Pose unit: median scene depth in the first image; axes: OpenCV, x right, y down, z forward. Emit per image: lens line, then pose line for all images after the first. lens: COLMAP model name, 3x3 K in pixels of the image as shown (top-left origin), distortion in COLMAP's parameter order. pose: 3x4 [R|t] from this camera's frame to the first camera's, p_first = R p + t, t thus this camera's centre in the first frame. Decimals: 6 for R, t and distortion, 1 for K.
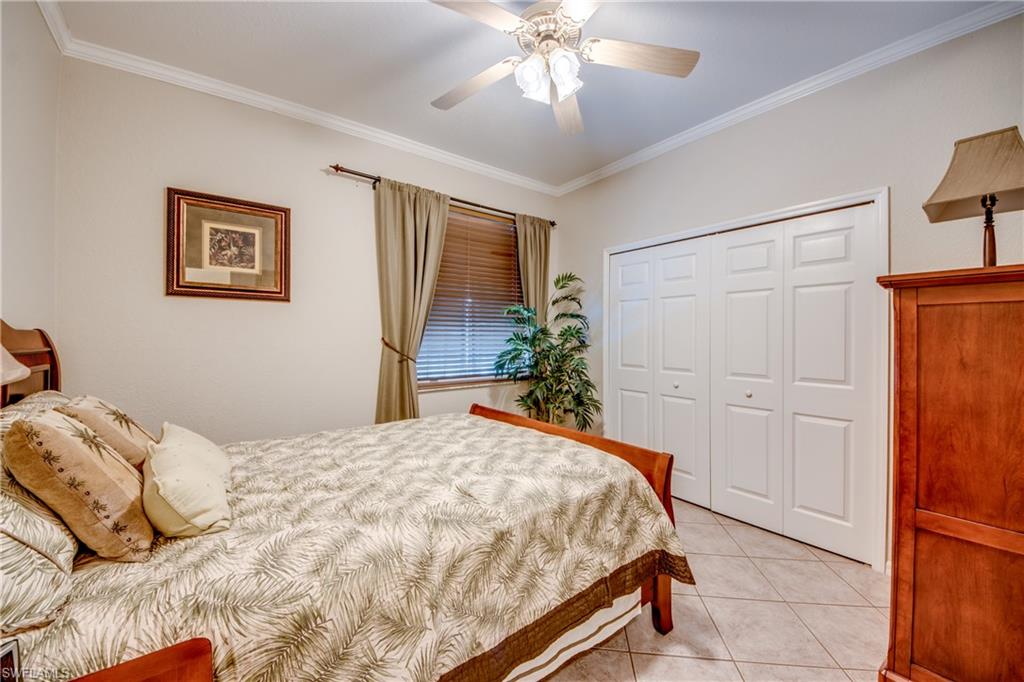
lens RADIAL K [[394.6, 0, 509.2], [0, 394.6, 337.0], [0, 0, 1]] dist [0.044836, -0.030980]
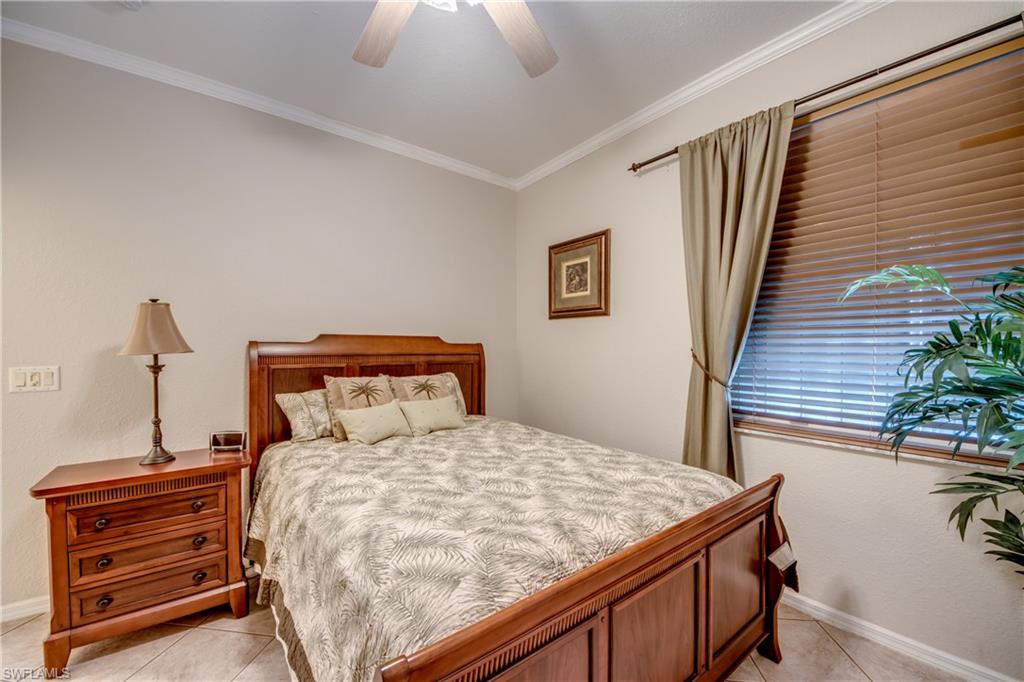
lens RADIAL K [[394.6, 0, 509.2], [0, 394.6, 337.0], [0, 0, 1]] dist [0.044836, -0.030980]
pose [[-0.002161, -0.027203, -0.999628, 0.544960], [-0.003438, 0.999624, -0.027195, 0.001078], [0.999992, 0.003378, -0.002254, 0.771631]]
